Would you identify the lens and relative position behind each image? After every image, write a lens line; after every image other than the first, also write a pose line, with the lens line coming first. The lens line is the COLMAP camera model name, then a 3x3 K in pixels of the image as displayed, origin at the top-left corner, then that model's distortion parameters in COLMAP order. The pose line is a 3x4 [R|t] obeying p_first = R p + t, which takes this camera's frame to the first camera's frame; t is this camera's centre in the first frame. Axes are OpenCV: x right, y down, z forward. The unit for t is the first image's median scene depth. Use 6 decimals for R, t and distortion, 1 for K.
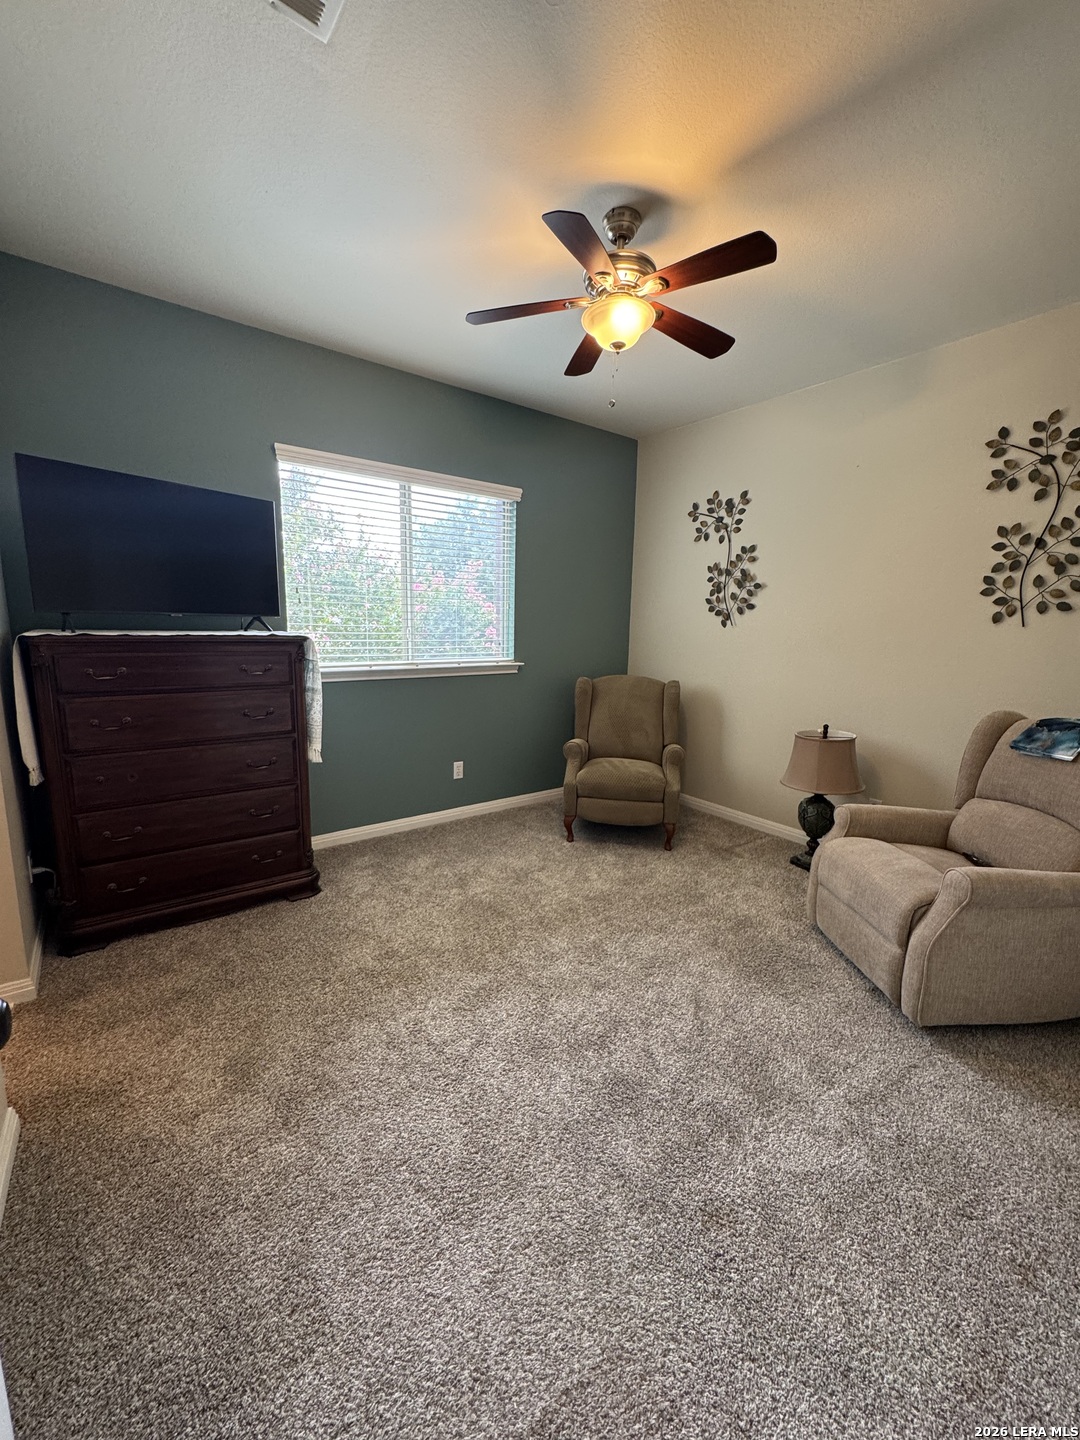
lens RADIAL K [[575.1, 0, 541.5], [0, 575.1, 731.4], [0, 0, 1]] dist [-0.002228, 0.000502]
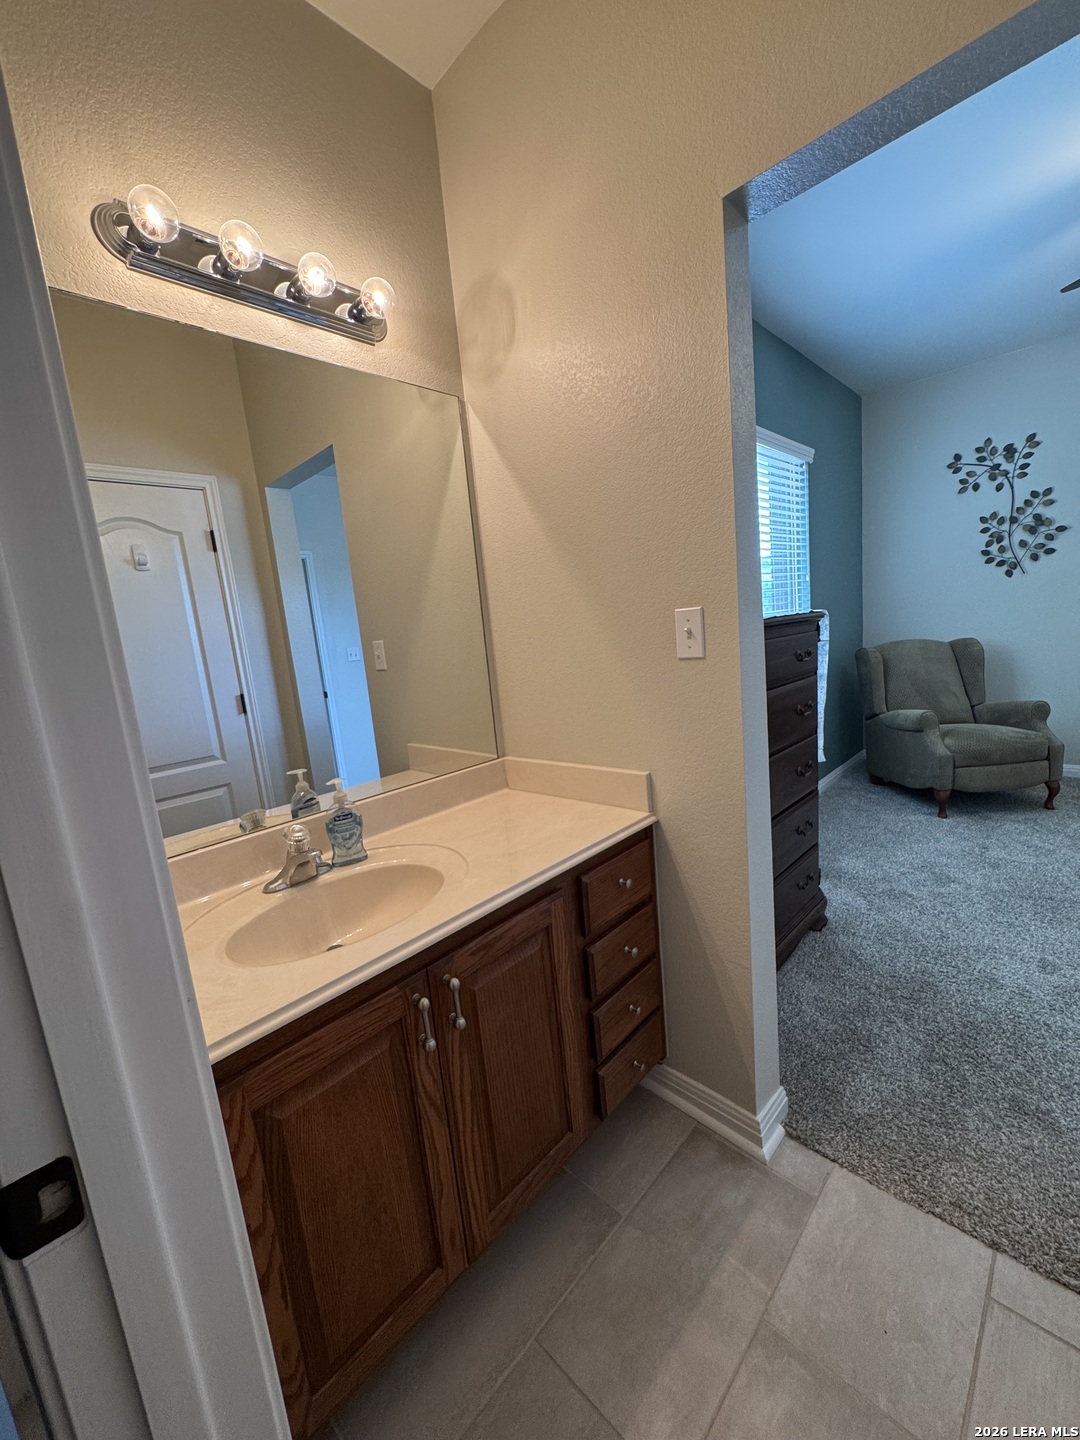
lens RADIAL K [[575.1, 0, 530.8], [0, 575.1, 732.6], [0, 0, 1]] dist [-0.002228, 0.000502]
pose [[0.980130, -0.139662, 0.140852, -0.663445], [0.141300, 0.989965, -0.001650, -0.034470], [-0.139209, 0.021519, 0.990029, 0.160983]]
